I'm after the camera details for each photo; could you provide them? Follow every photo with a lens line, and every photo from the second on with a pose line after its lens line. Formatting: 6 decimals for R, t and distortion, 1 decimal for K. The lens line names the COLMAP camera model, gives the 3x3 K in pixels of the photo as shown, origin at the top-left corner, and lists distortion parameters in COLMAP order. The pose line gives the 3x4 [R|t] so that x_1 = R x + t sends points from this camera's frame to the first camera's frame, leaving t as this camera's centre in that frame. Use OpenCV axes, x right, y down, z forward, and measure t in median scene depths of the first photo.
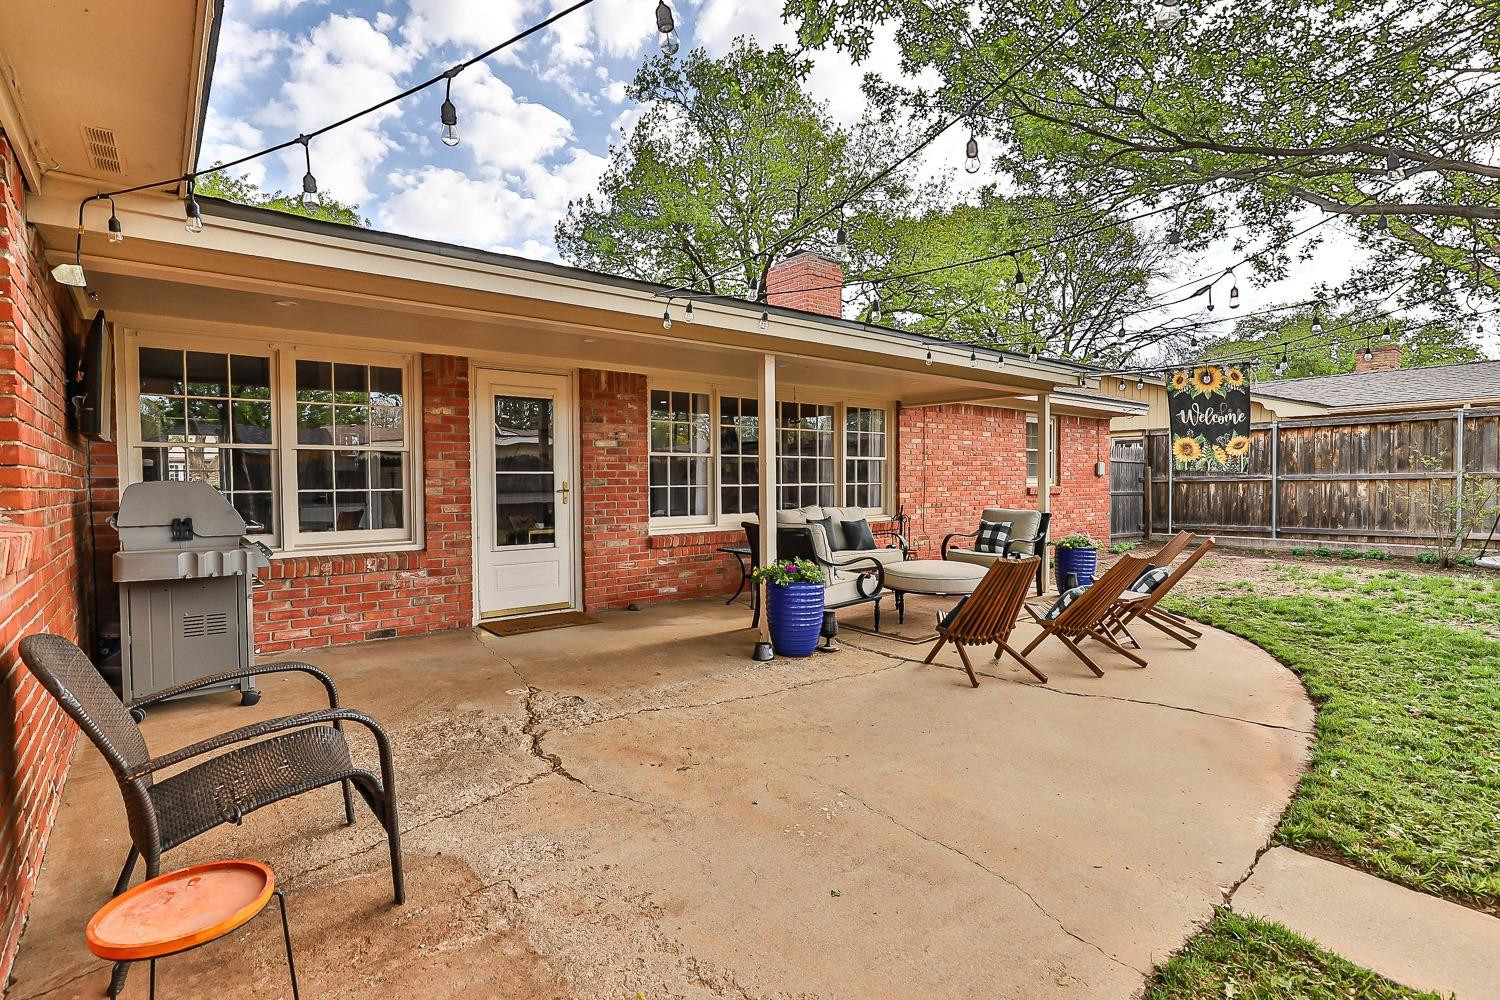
lens RADIAL K [[730.4, 0, 752.7], [0, 730.4, 499.9], [0, 0, 1]] dist [-0.005440, 0.001157]
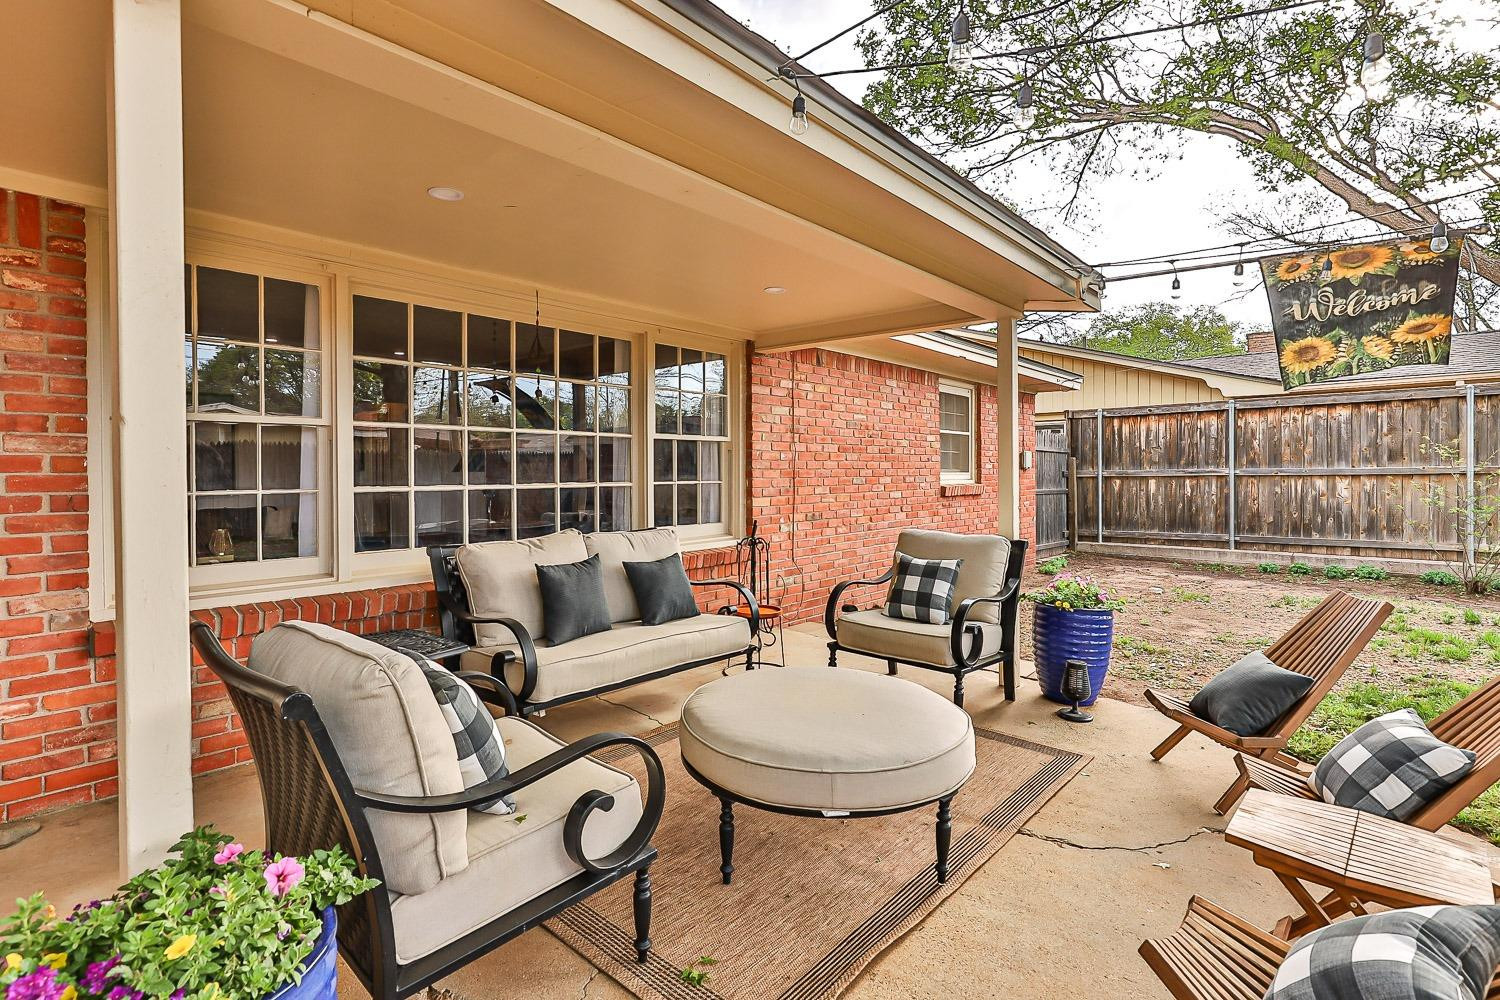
lens RADIAL K [[730.4, 0, 740.6], [0, 730.4, 472.8], [0, 0, 1]] dist [-0.005440, 0.001157]
pose [[0.988342, 0.001849, 0.152240, 0.086619], [0.002090, 0.999667, -0.025712, -0.012380], [-0.152237, 0.025730, 0.988009, 0.356279]]
